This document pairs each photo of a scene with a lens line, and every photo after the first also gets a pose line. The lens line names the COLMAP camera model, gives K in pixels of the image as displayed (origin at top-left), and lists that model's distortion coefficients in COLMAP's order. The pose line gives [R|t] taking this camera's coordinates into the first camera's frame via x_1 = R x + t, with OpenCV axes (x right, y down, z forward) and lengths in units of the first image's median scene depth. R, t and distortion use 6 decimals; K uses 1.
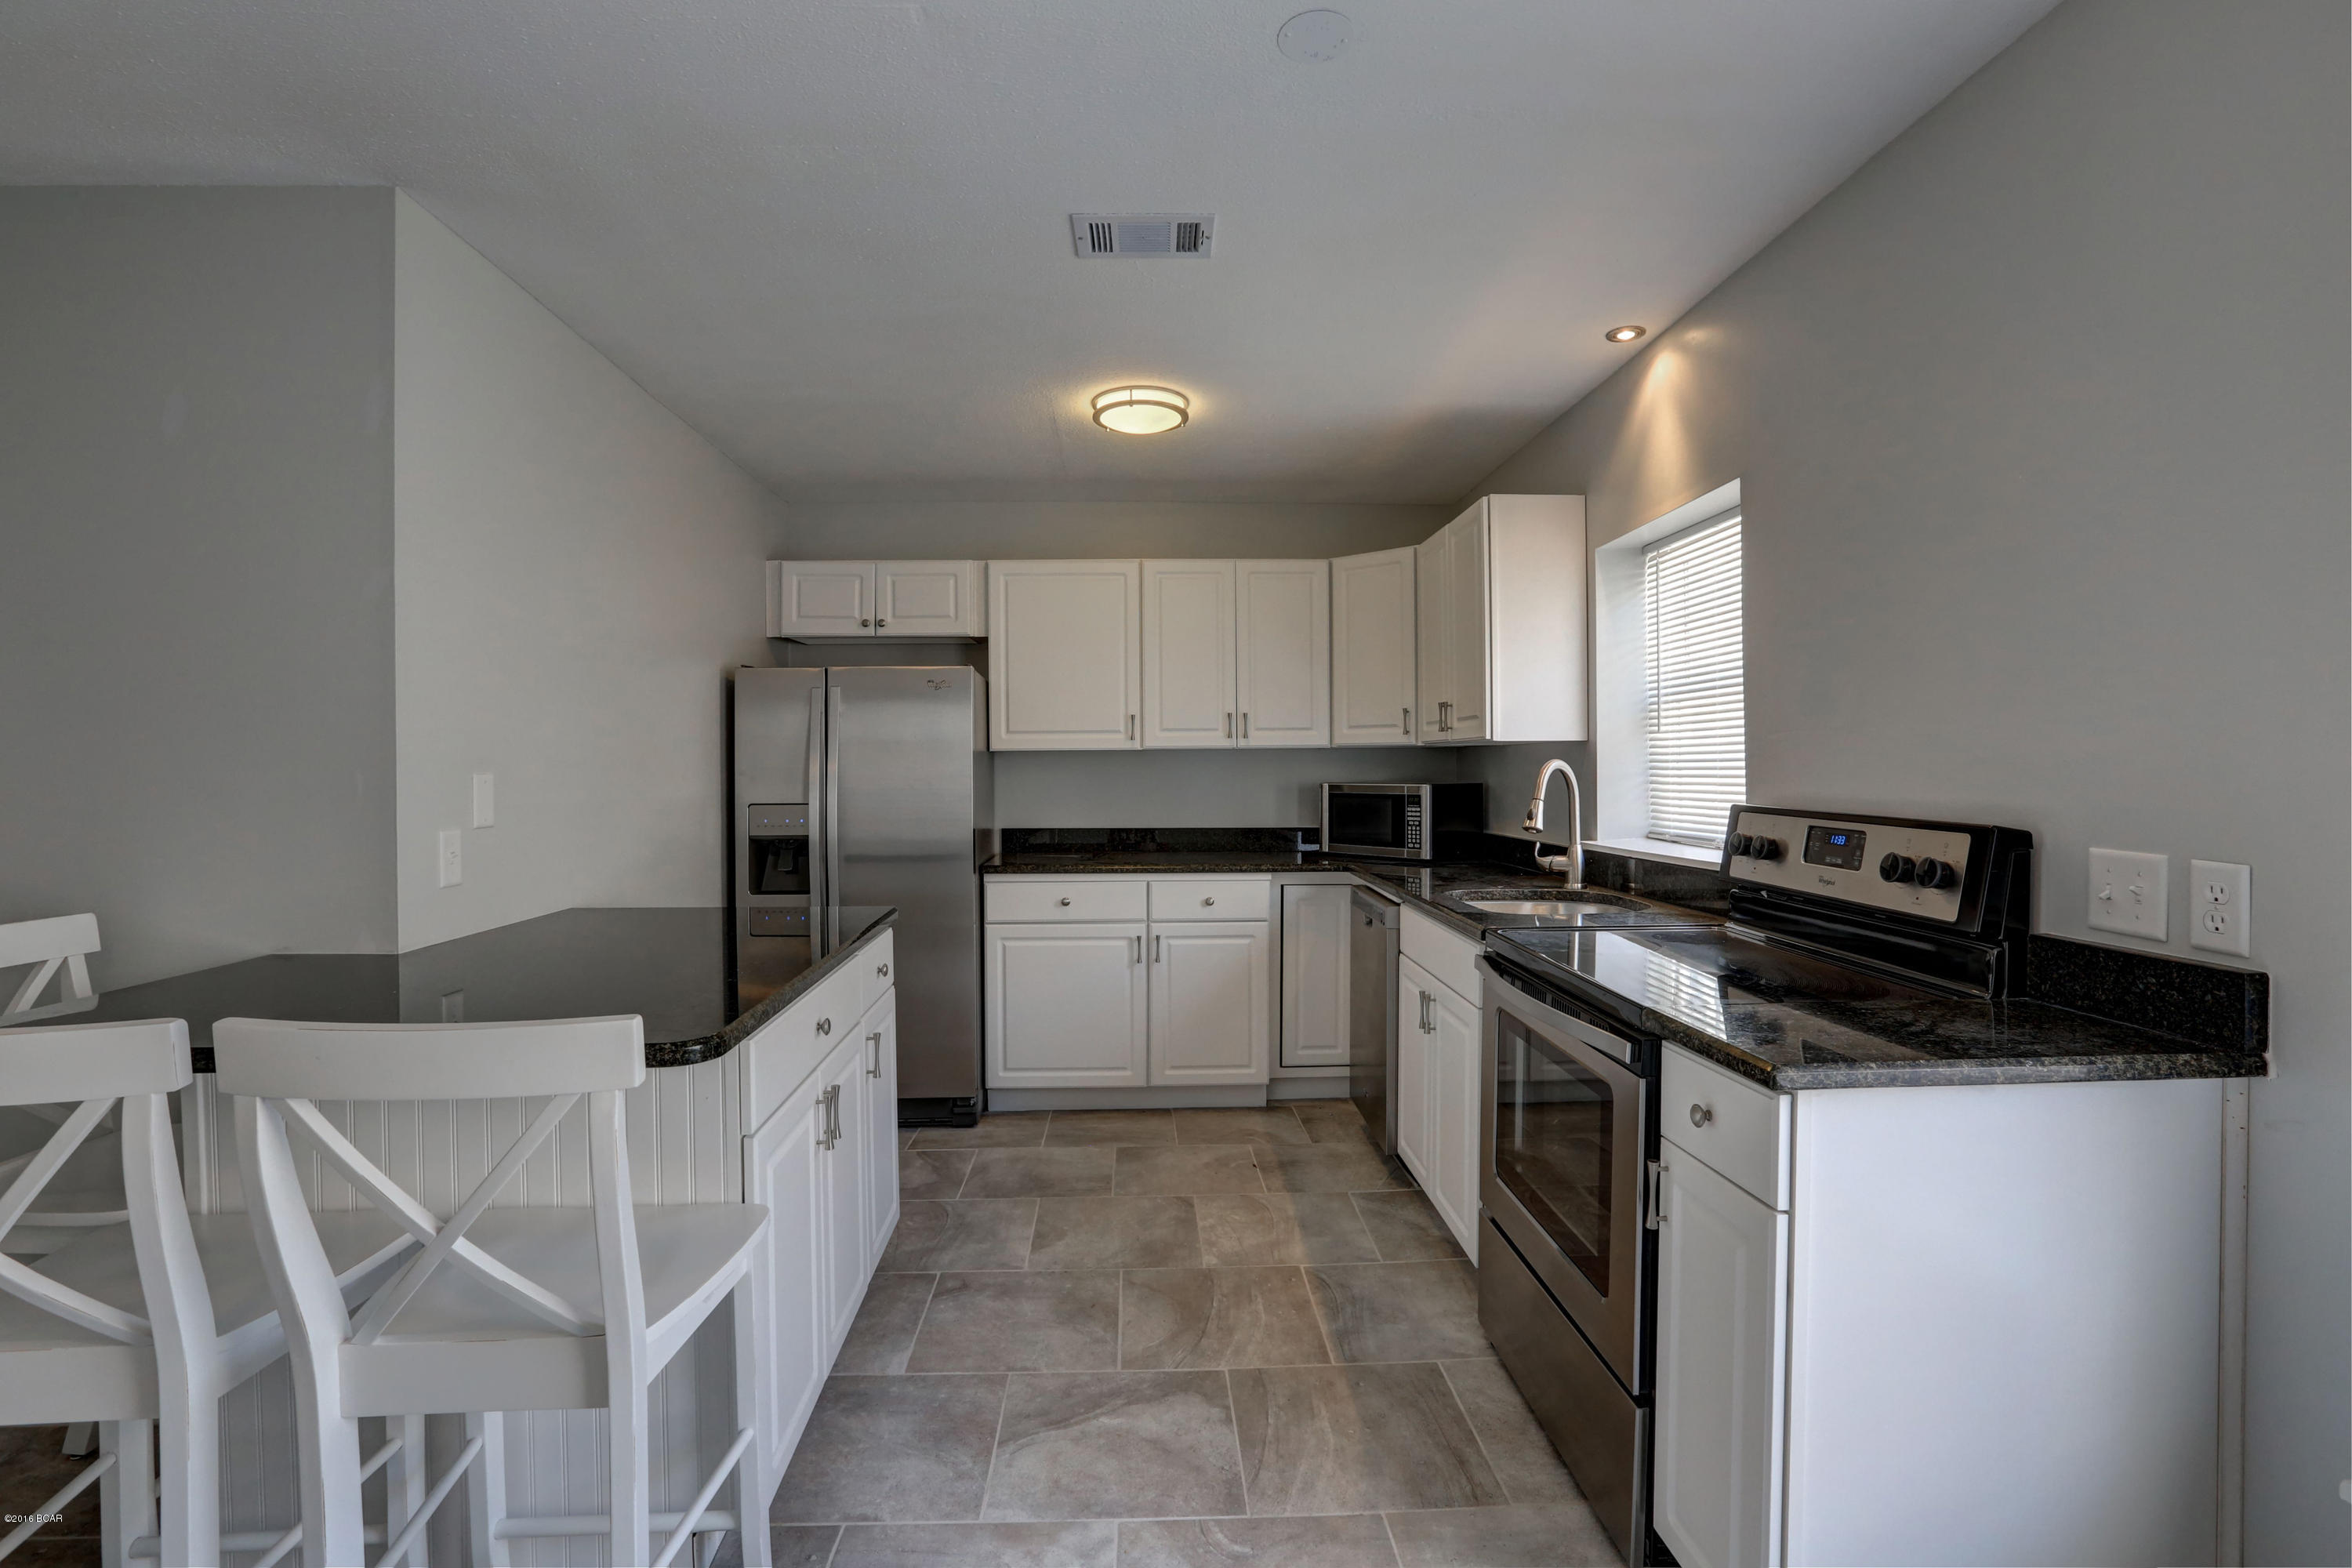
lens RADIAL K [[1074.9, 0, 1176.5], [0, 1074.9, 779.8], [0, 0, 1]] dist [-0.062727, 0.026345]
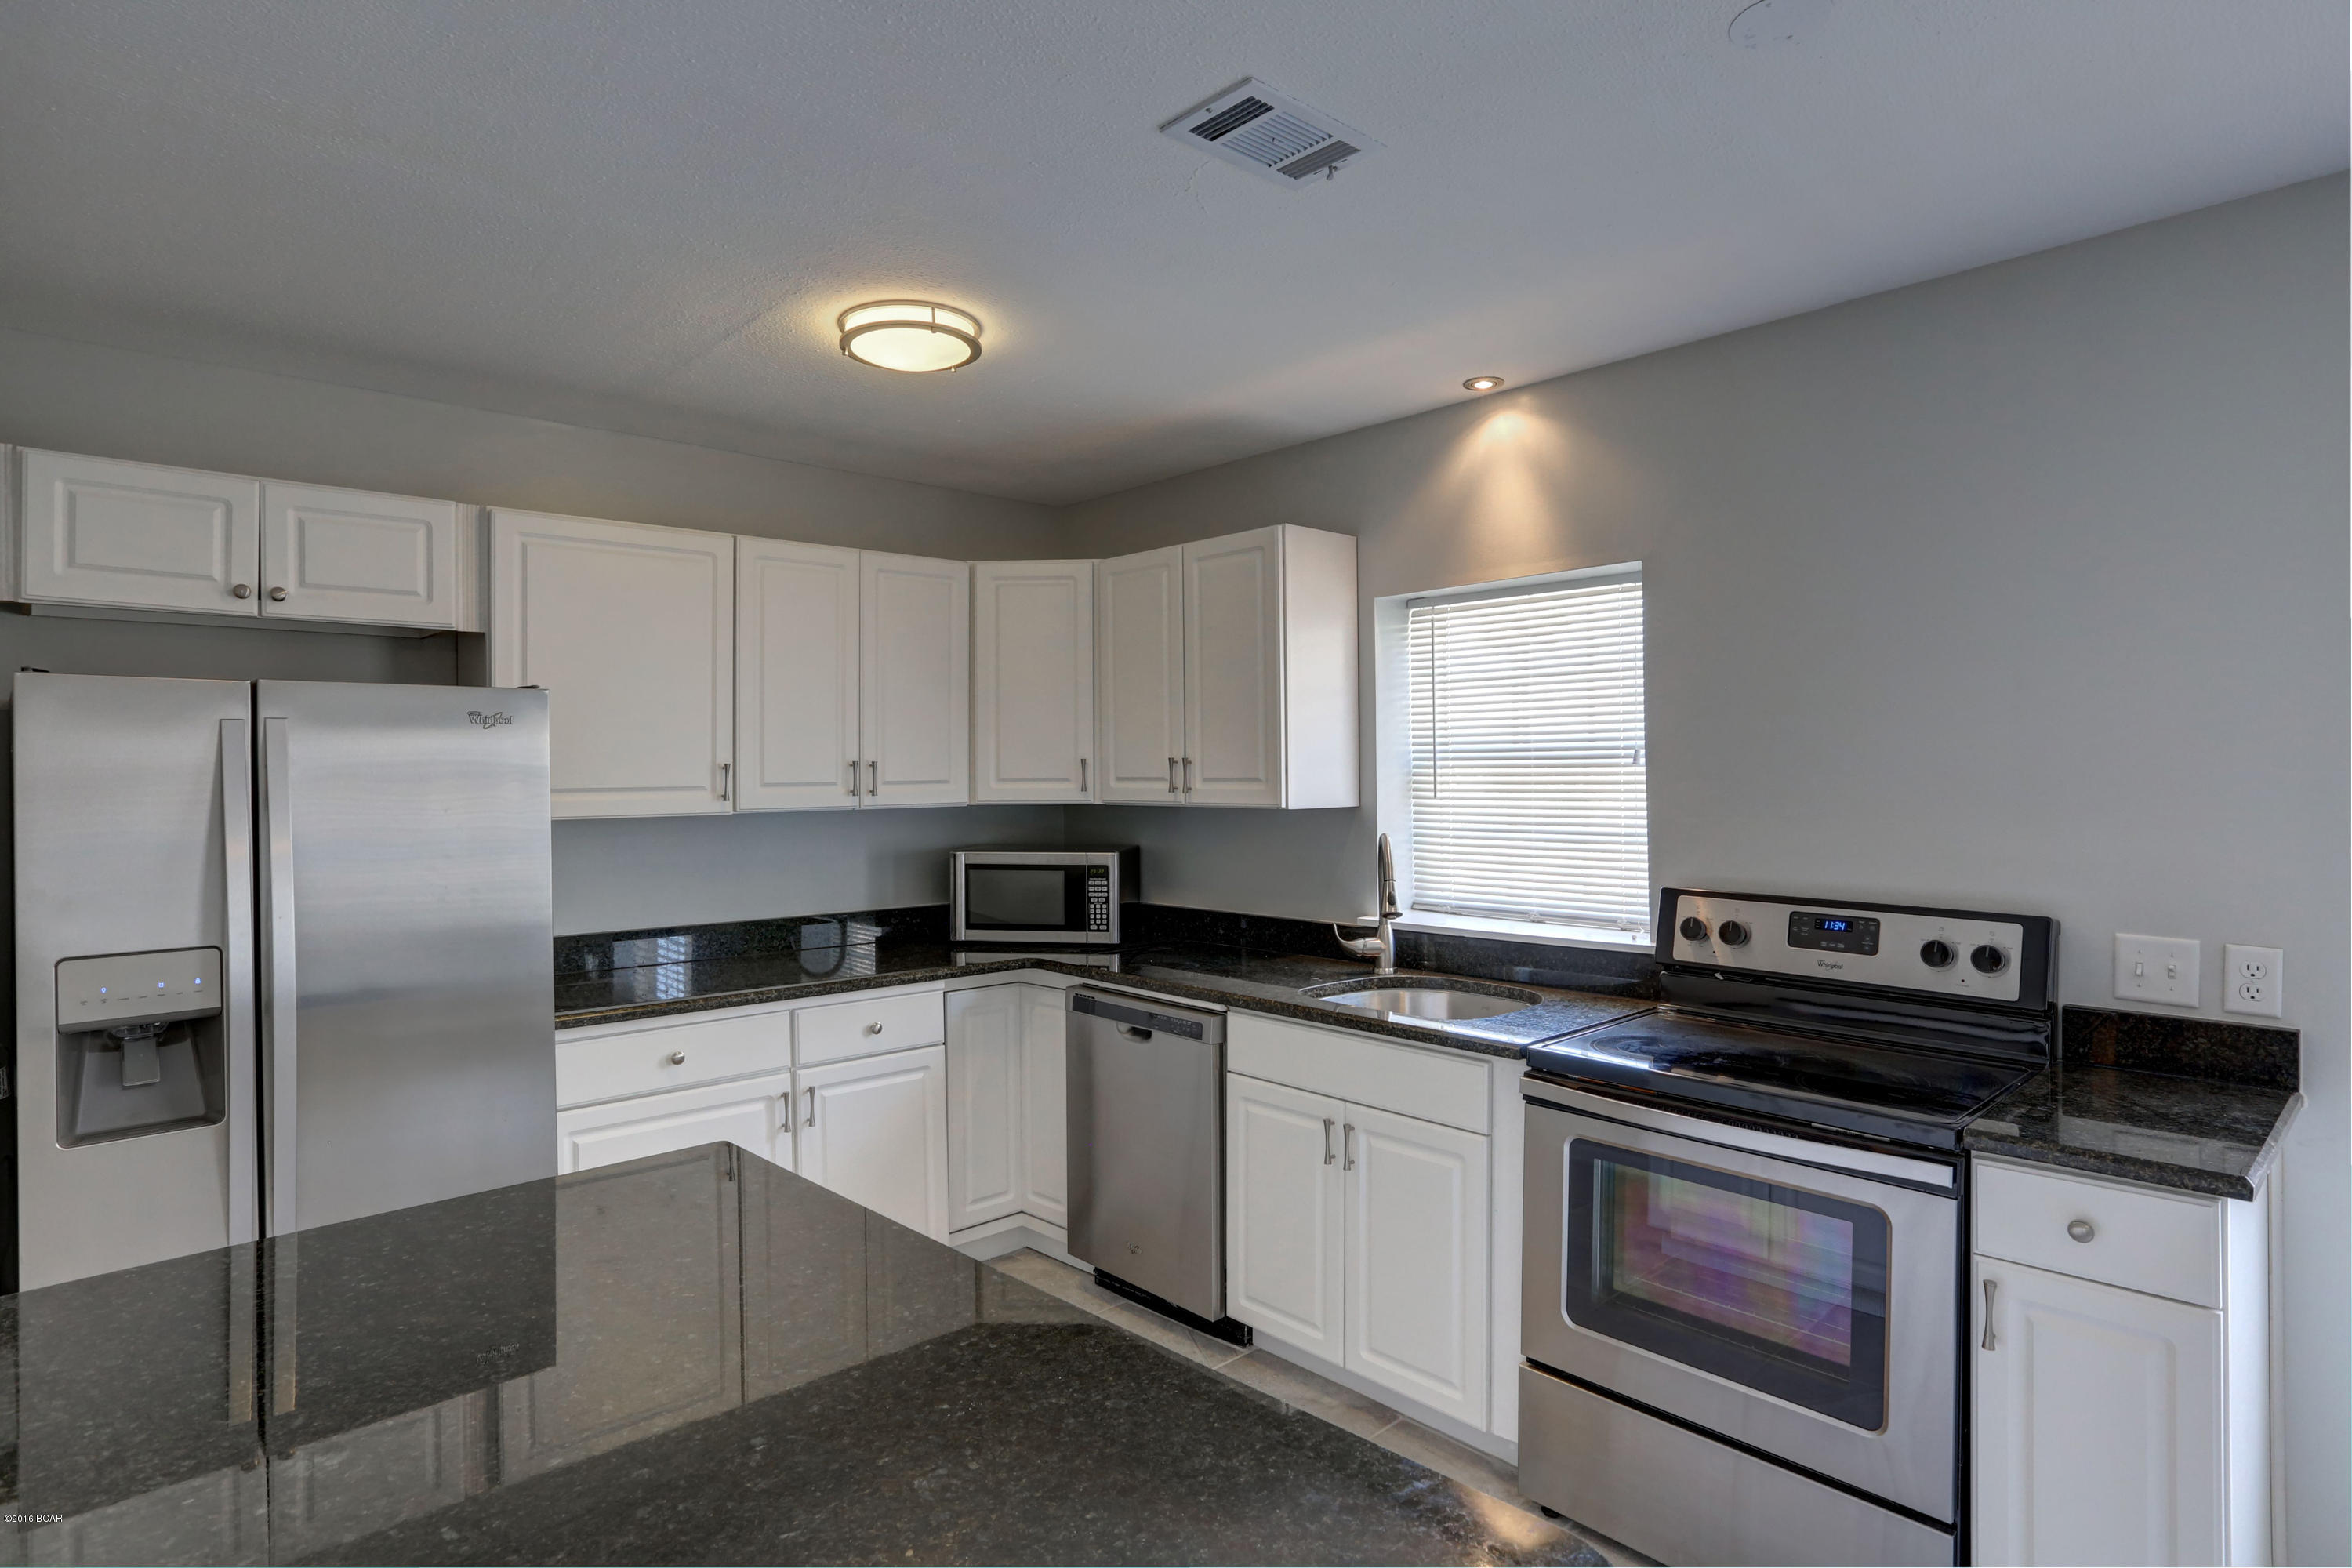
lens RADIAL K [[1243.0, 0, 1176.0], [0, 1243.0, 784.0], [0, 0, 1]] dist [-0.064228, 0.044500]
pose [[0.763593, -0.006340, 0.645667, -0.431230], [0.009823, 0.999950, -0.001798, -0.057440], [-0.645623, 0.007716, 0.763617, 0.297290]]
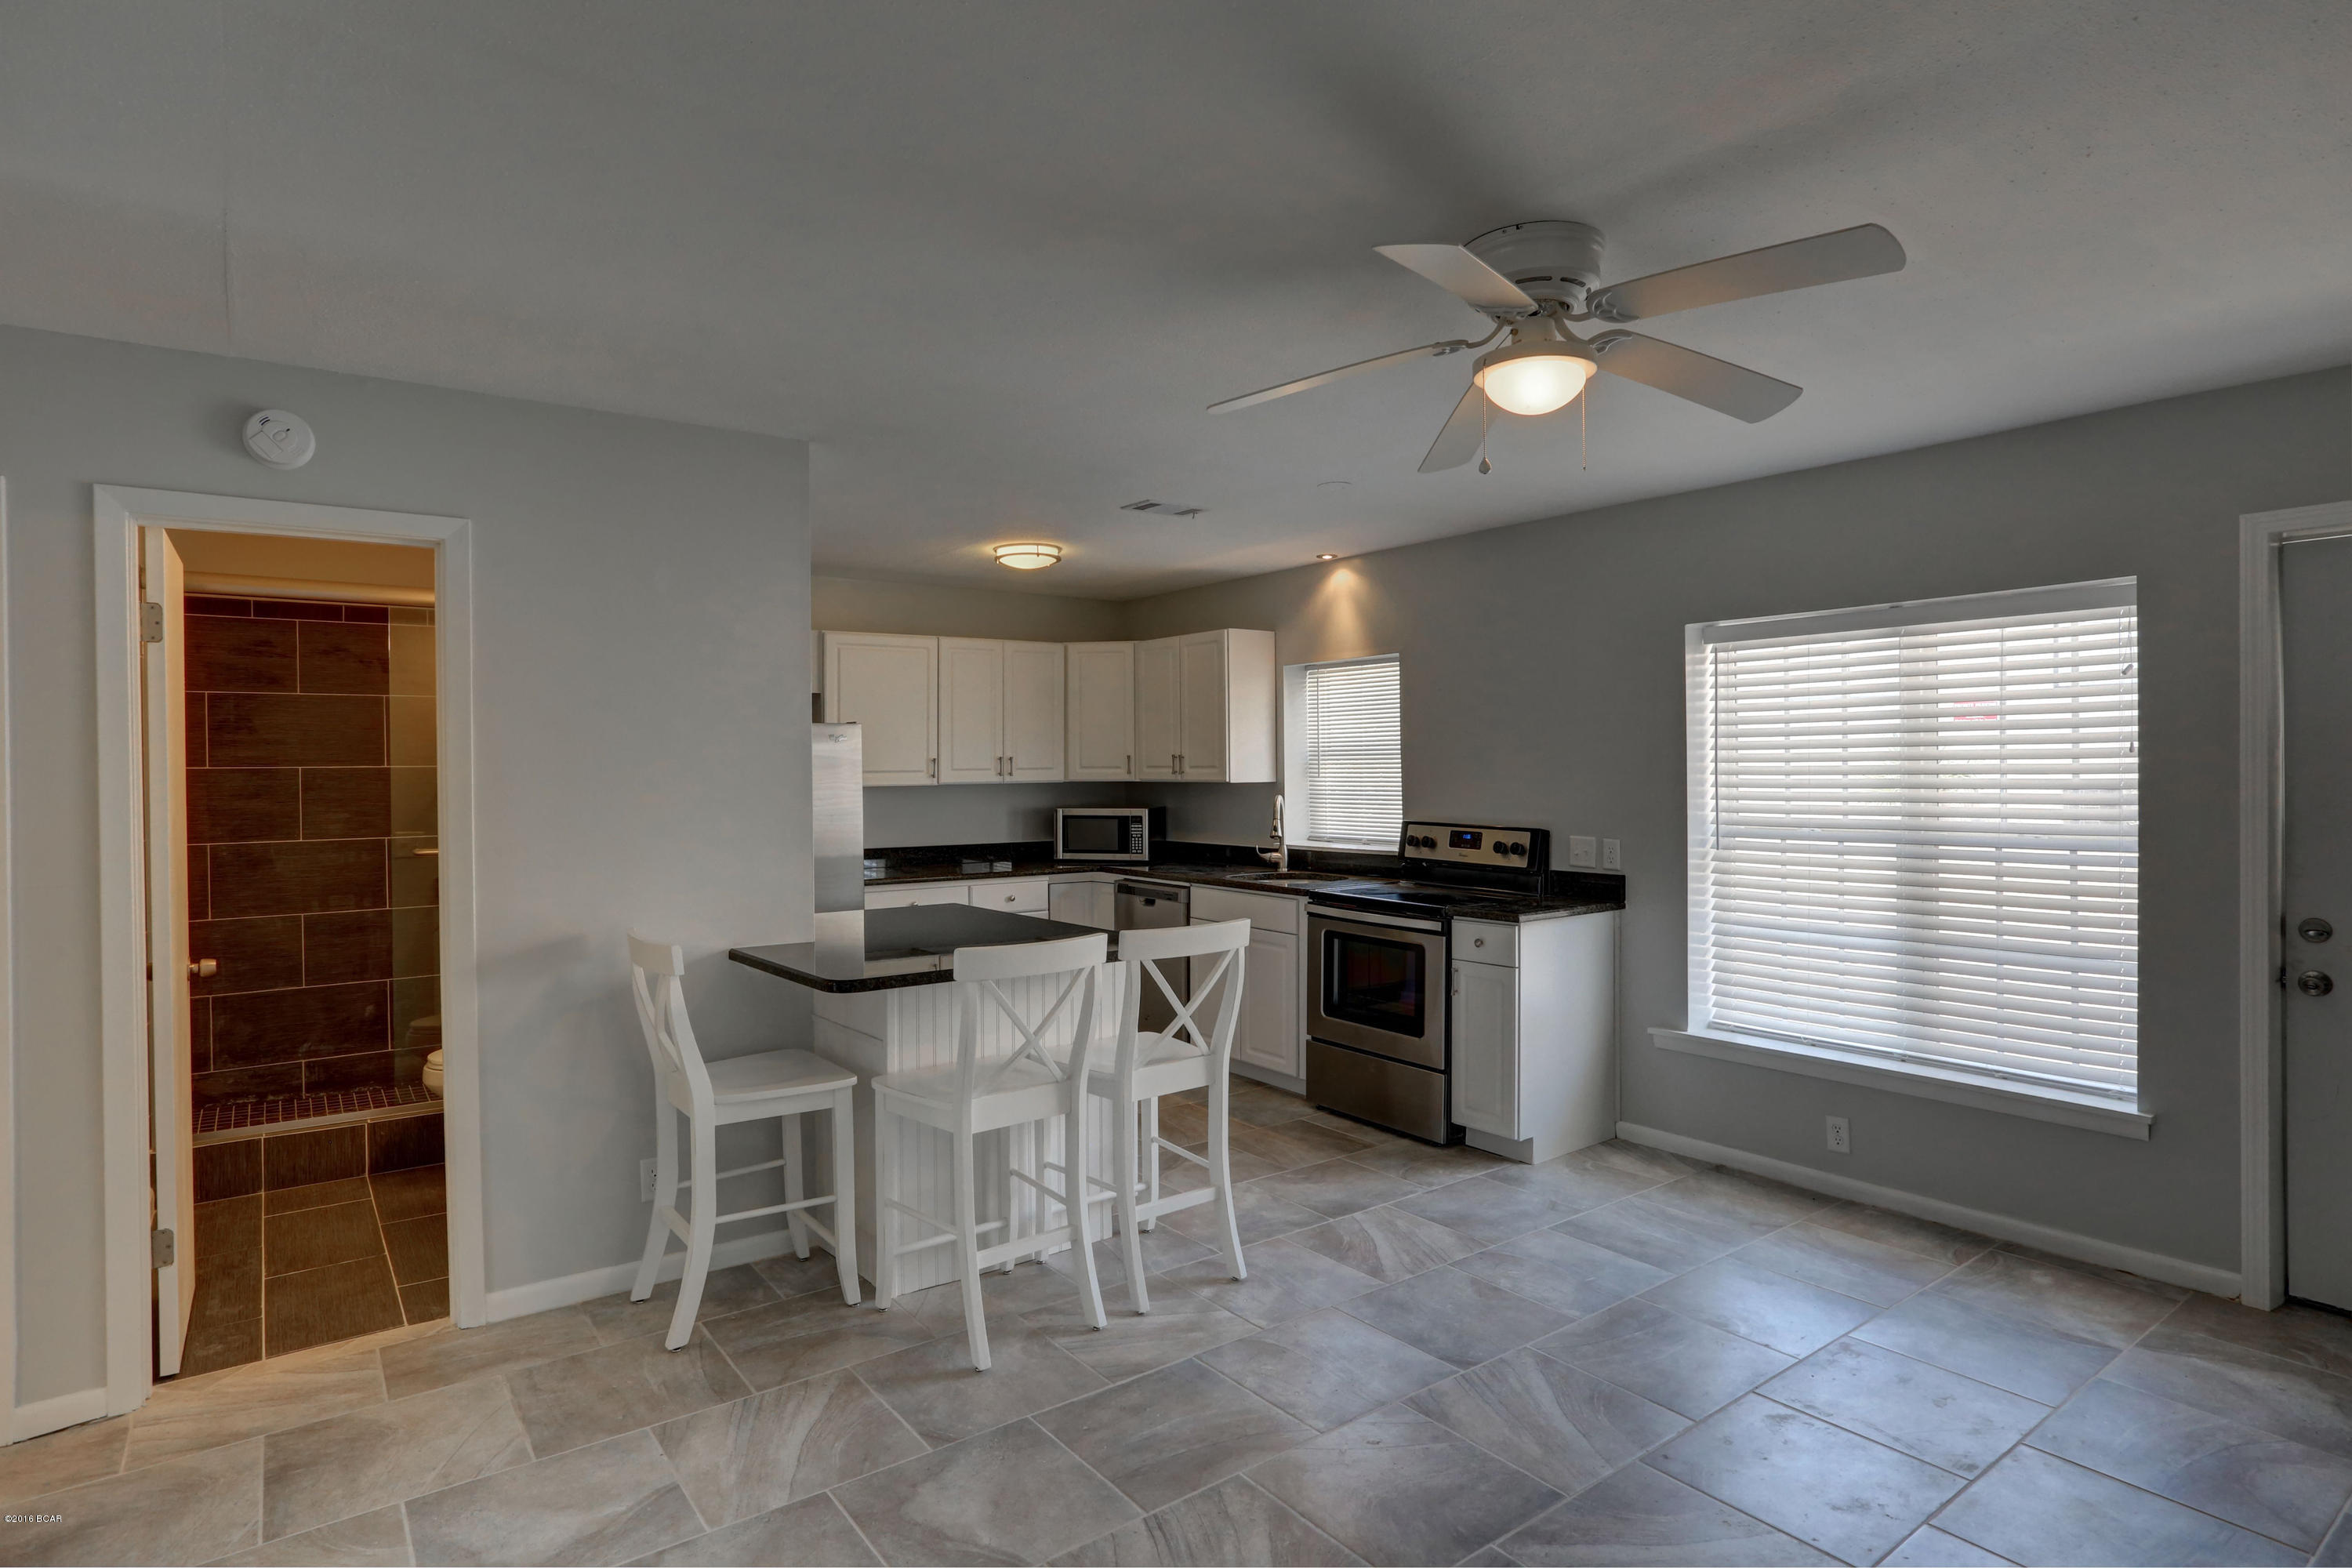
lens RADIAL K [[1243.0, 0, 1176.0], [0, 1243.0, 784.0], [0, 0, 1]] dist [-0.064228, 0.044500]
pose [[0.826814, -0.009851, 0.562389, -0.839341], [0.009538, 0.999948, 0.003494, -0.042974], [-0.562394, 0.002476, 0.826865, -0.508767]]
